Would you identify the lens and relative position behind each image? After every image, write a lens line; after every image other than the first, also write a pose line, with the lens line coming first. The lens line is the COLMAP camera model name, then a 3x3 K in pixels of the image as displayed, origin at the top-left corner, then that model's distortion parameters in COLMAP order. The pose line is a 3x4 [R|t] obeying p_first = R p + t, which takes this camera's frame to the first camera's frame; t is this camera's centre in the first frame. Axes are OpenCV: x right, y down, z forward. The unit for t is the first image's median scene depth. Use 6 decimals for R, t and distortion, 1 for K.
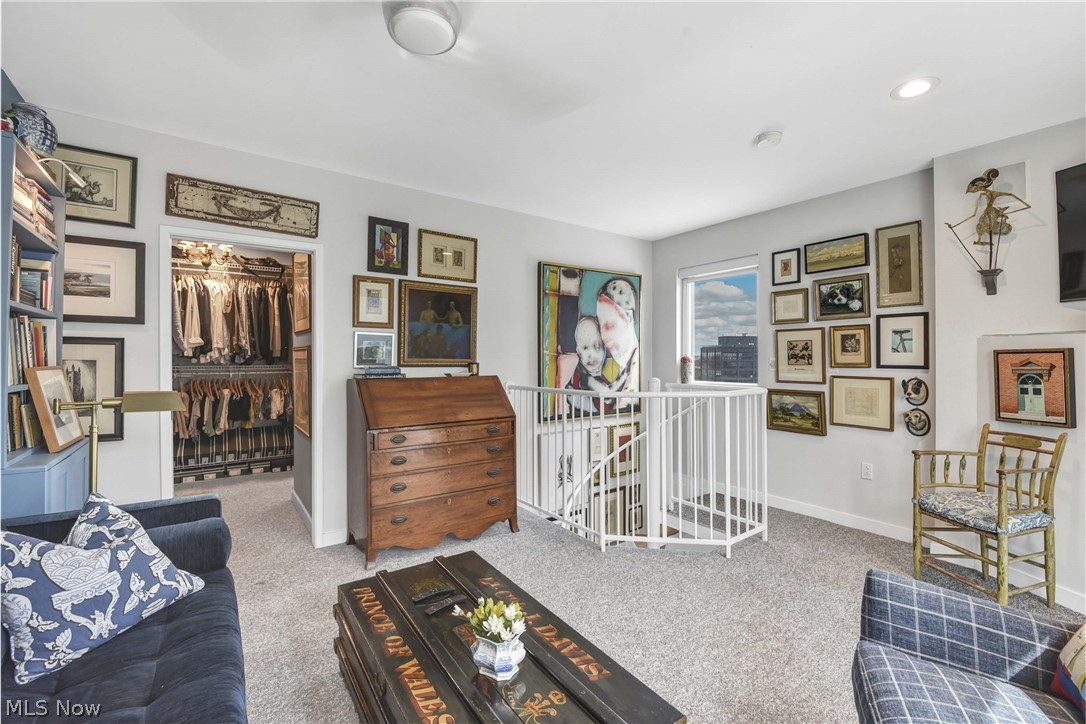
lens RADIAL K [[468.9, 0, 543.2], [0, 468.9, 359.6], [0, 0, 1]] dist [0.000157, -0.008976]
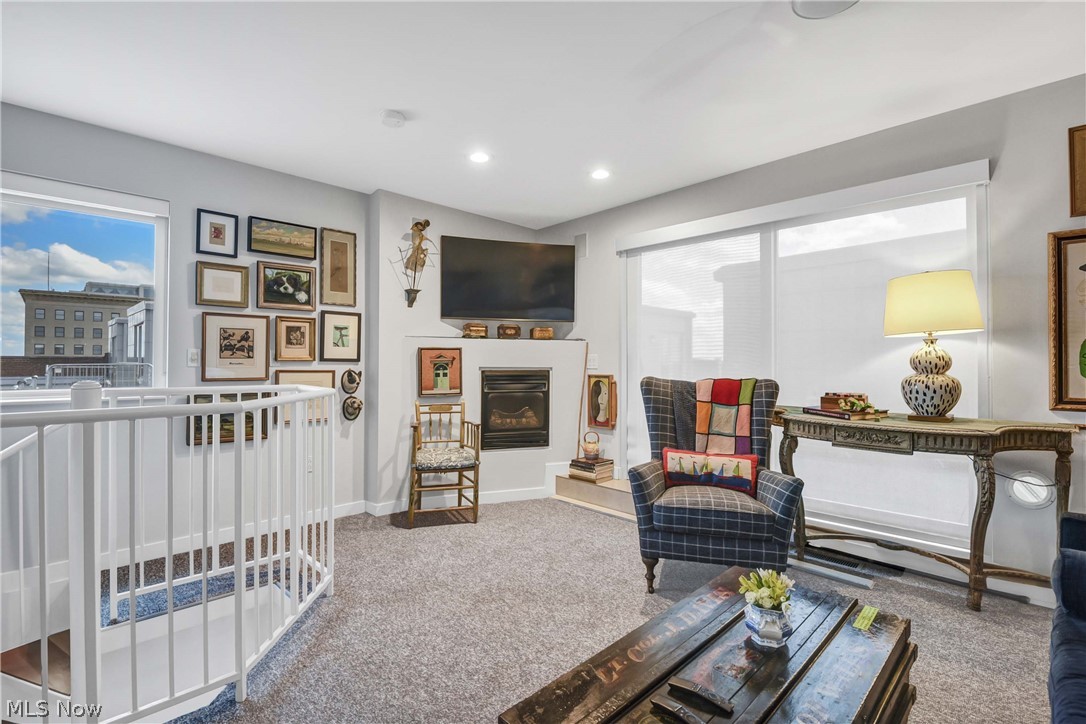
lens RADIAL K [[490.8, 0, 542.9], [0, 490.8, 359.9], [0, 0, 1]] dist [0.001460, -0.010459]
pose [[-0.160420, 0.007962, 0.987017, -0.435895], [0.000075, 0.999968, -0.008055, 0.023817], [-0.987049, -0.001218, -0.160415, 0.683393]]
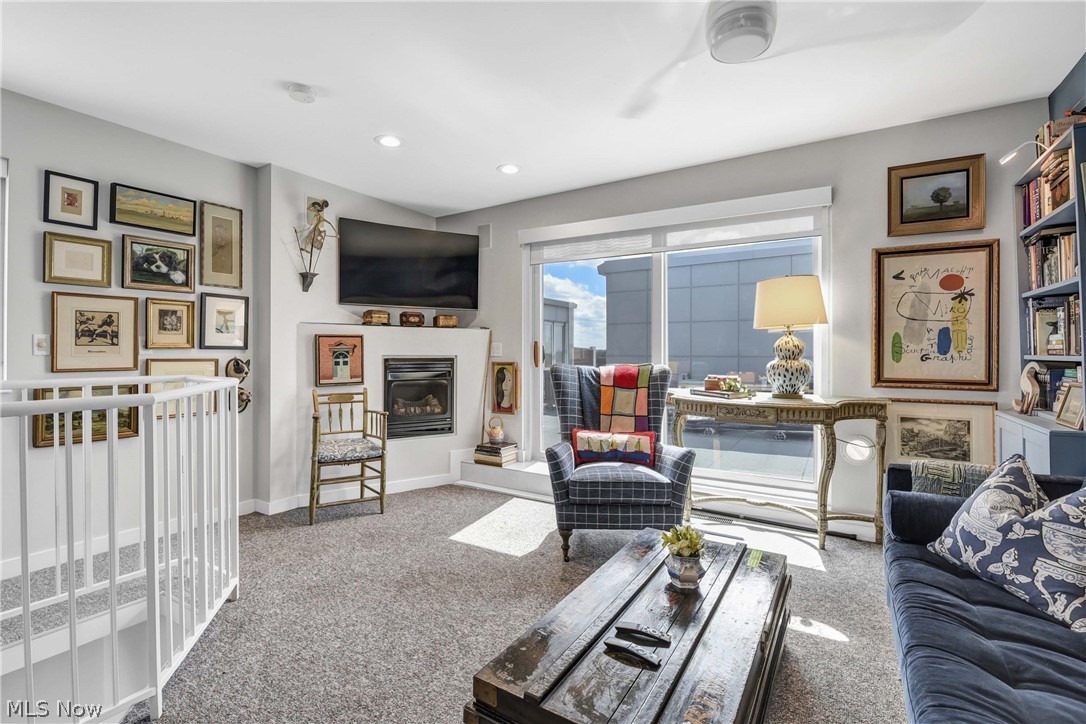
lens RADIAL K [[485.4, 0, 545.2], [0, 485.4, 354.1], [0, 0, 1]] dist [0.002035, -0.011439]
pose [[-0.391711, -0.004283, 0.920078, -0.446851], [0.000862, 0.999987, 0.005022, 0.024055], [-0.920088, 0.002760, -0.391702, 0.740876]]
